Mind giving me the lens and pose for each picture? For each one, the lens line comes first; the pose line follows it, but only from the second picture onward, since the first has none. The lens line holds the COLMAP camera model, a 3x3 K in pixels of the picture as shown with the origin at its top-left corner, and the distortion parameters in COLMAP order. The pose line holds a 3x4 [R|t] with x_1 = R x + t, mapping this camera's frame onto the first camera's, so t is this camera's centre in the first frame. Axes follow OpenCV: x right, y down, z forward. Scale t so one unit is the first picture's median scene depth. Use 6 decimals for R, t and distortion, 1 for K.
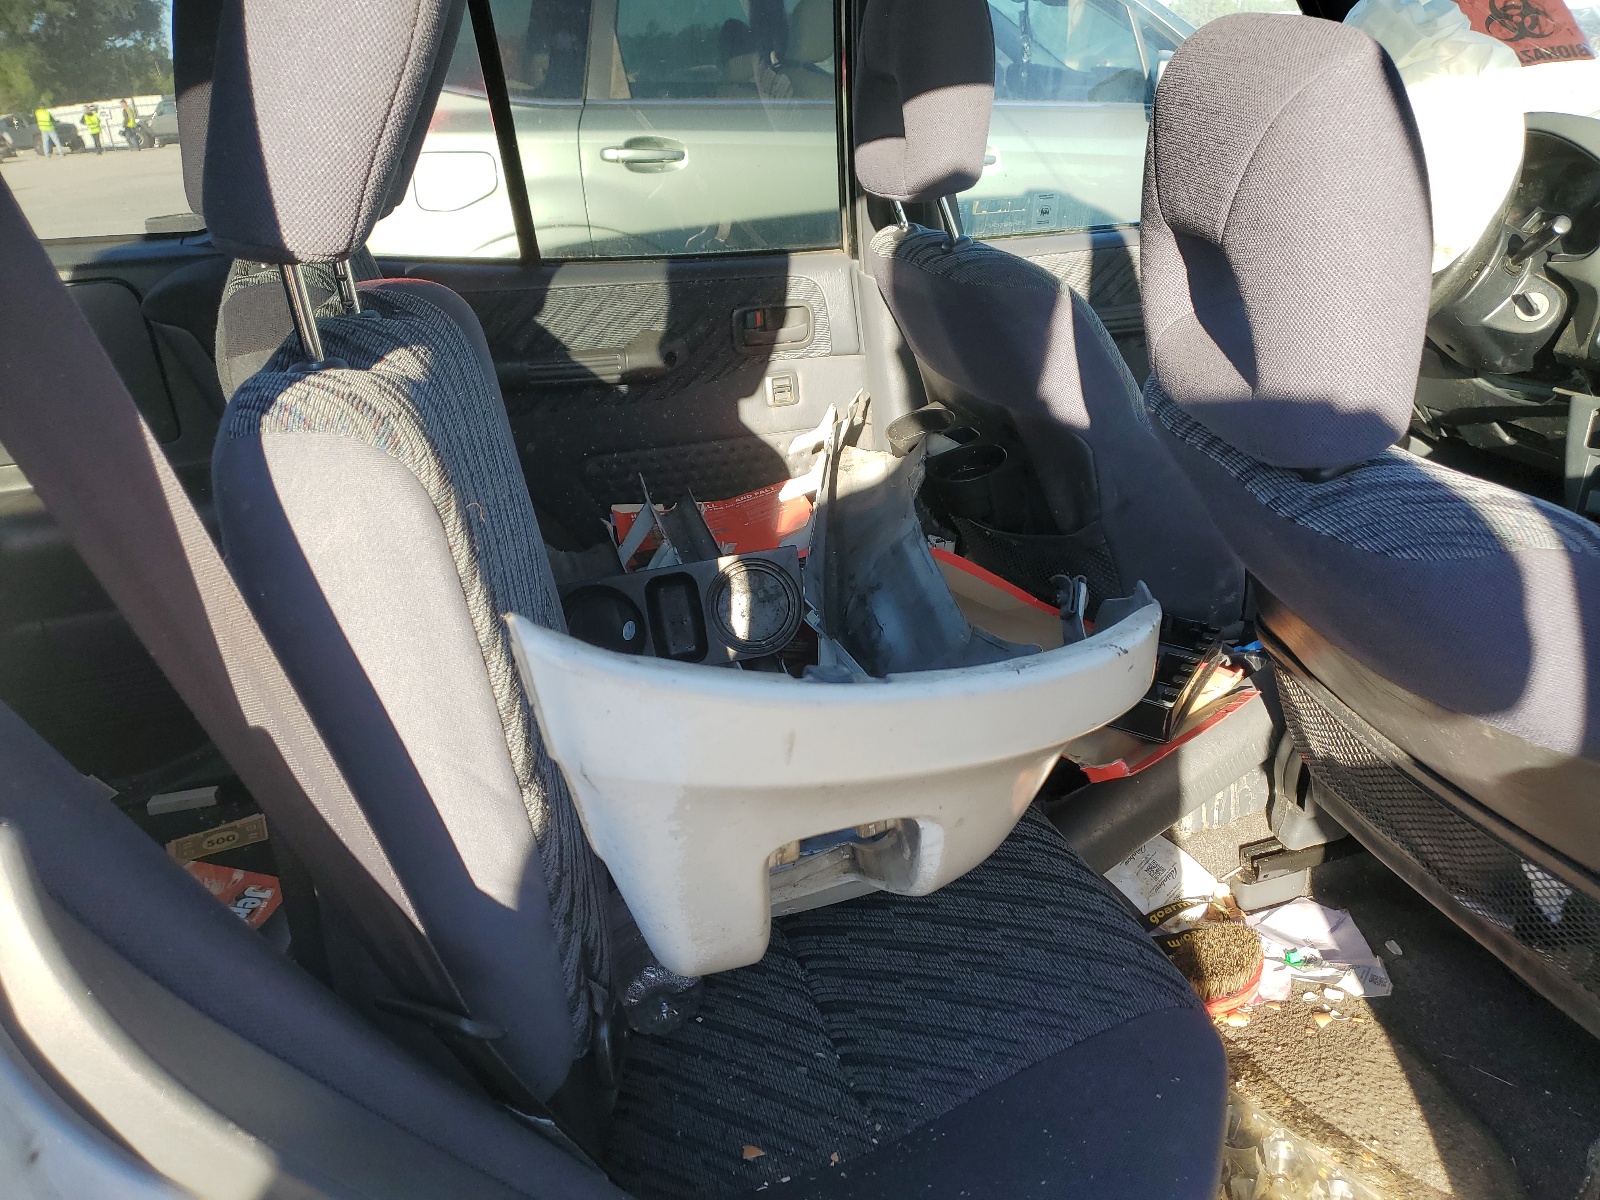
lens RADIAL K [[1315.4, 0, 800.0], [0, 1315.4, 600.0], [0, 0, 1]] dist [-0.044085, 0.002369]
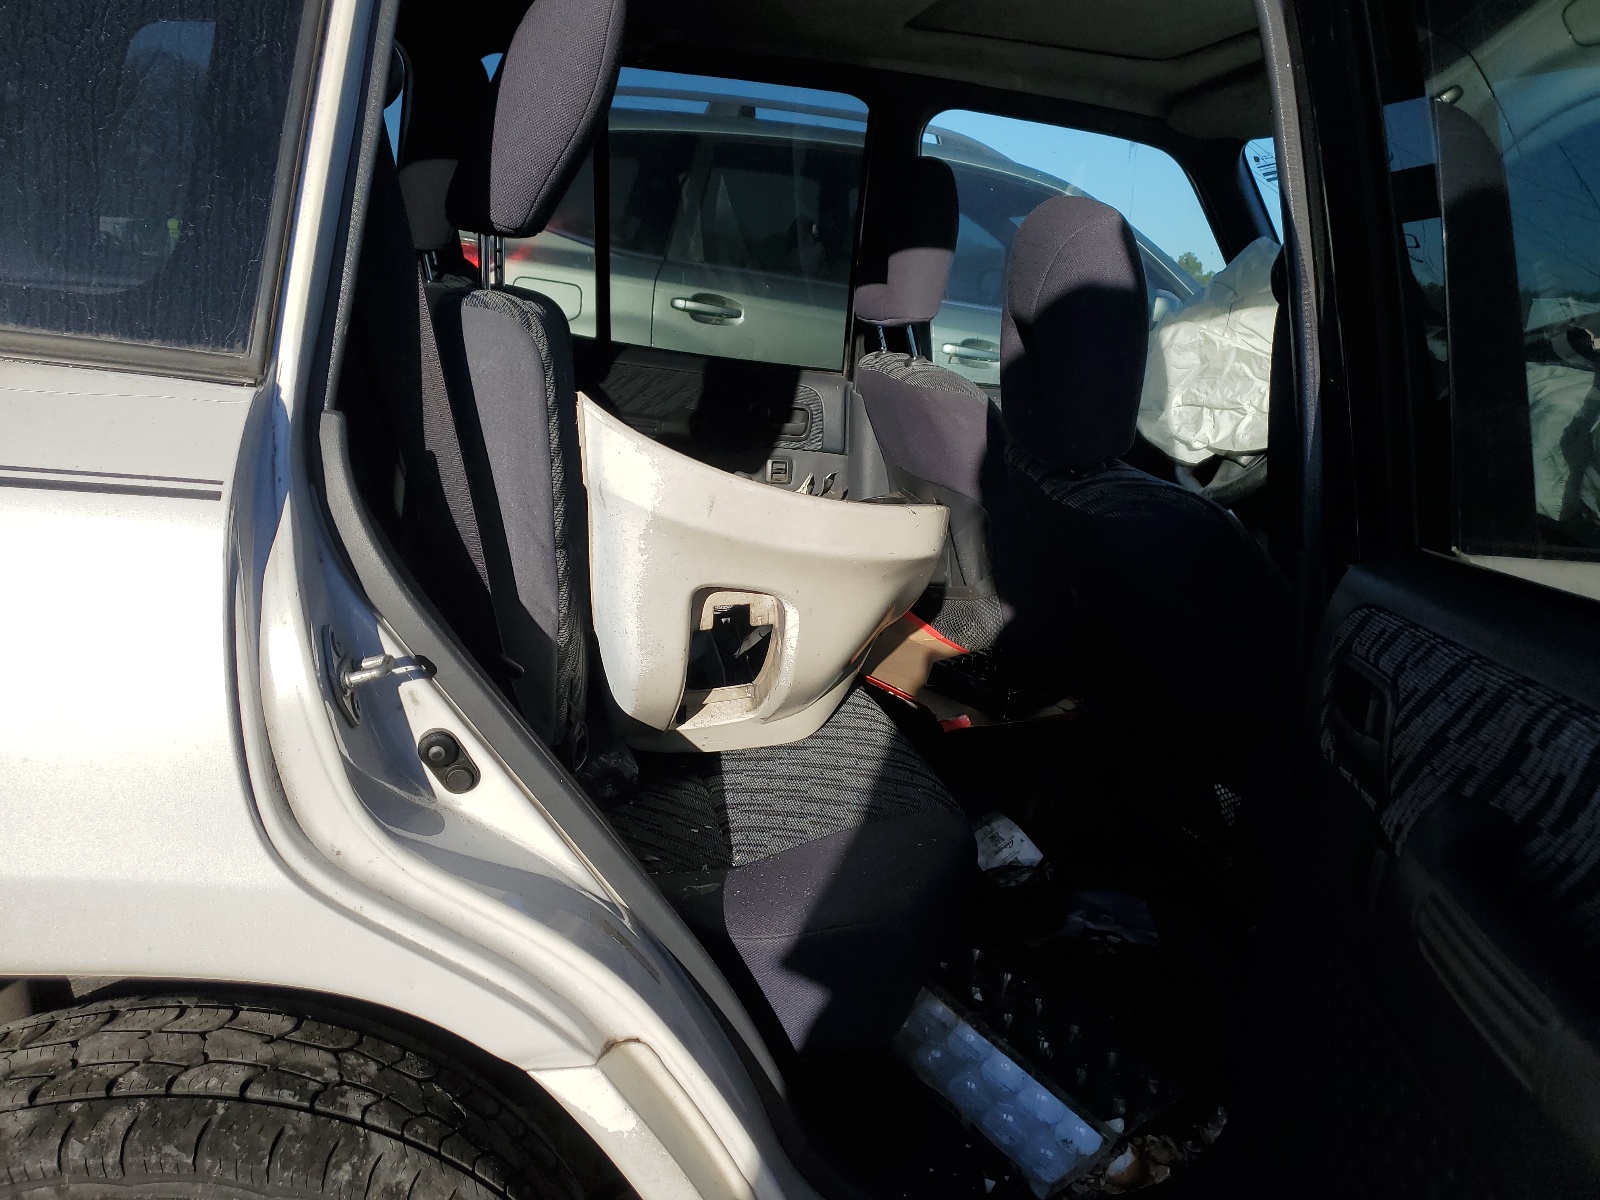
lens RADIAL K [[1315.4, 0, 800.0], [0, 1315.4, 600.0], [0, 0, 1]] dist [-0.044085, 0.002369]
pose [[0.988395, 0.150382, -0.021471, 0.053394], [-0.151900, 0.977023, -0.149506, 0.151977], [-0.001505, 0.151033, 0.988528, -0.245843]]
